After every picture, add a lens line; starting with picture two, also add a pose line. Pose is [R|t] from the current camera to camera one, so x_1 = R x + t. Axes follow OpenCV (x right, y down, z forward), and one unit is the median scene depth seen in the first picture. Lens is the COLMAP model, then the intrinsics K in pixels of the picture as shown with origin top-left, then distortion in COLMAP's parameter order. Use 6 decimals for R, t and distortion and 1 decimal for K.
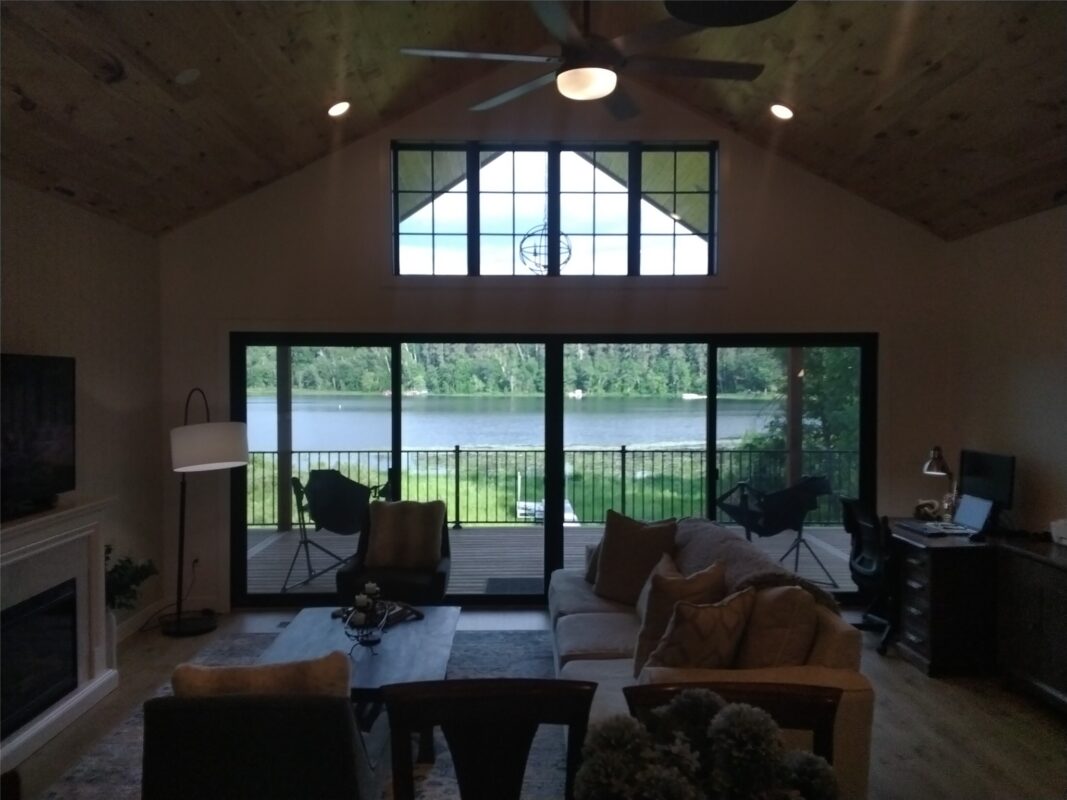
lens RADIAL K [[816.0, 0, 533.5], [0, 816.0, 400.0], [0, 0, 1]] dist [0.006423, -0.005065]
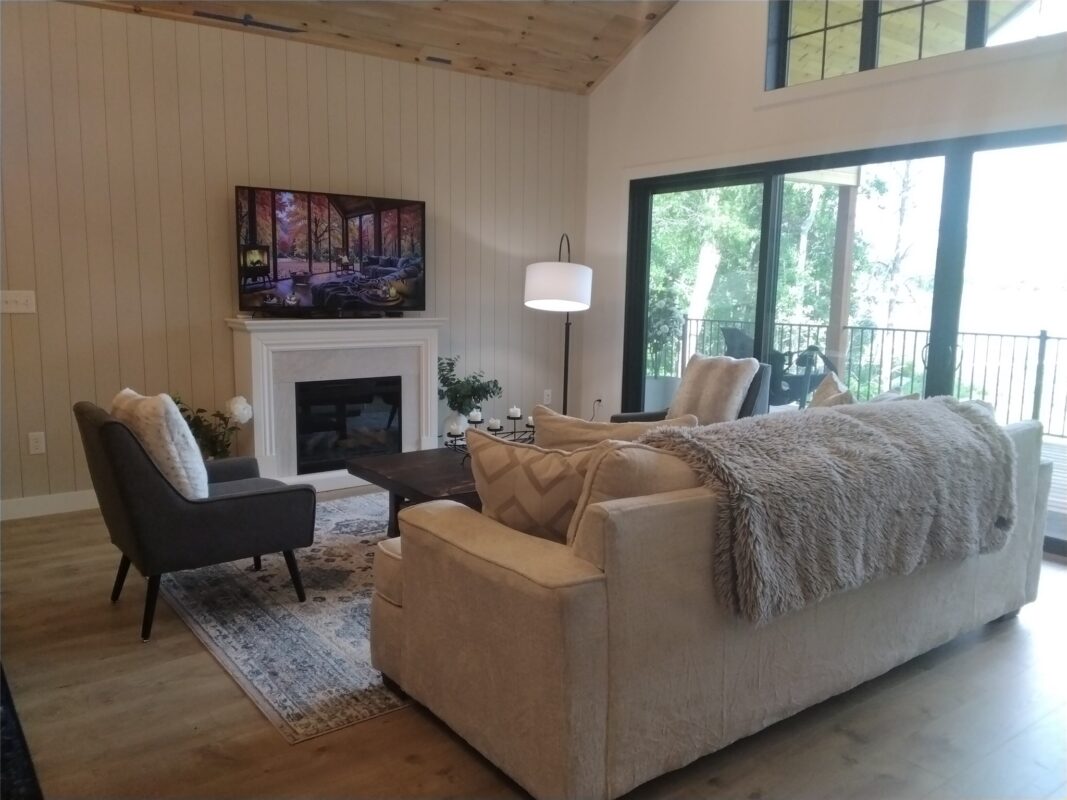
lens RADIAL K [[816.0, 0, 533.5], [0, 816.0, 400.0], [0, 0, 1]] dist [0.006423, -0.005065]
pose [[0.585379, 0.119506, -0.801904, 0.470881], [-0.030249, 0.991608, 0.125696, 0.074113], [0.810196, -0.049323, 0.584081, 0.355974]]
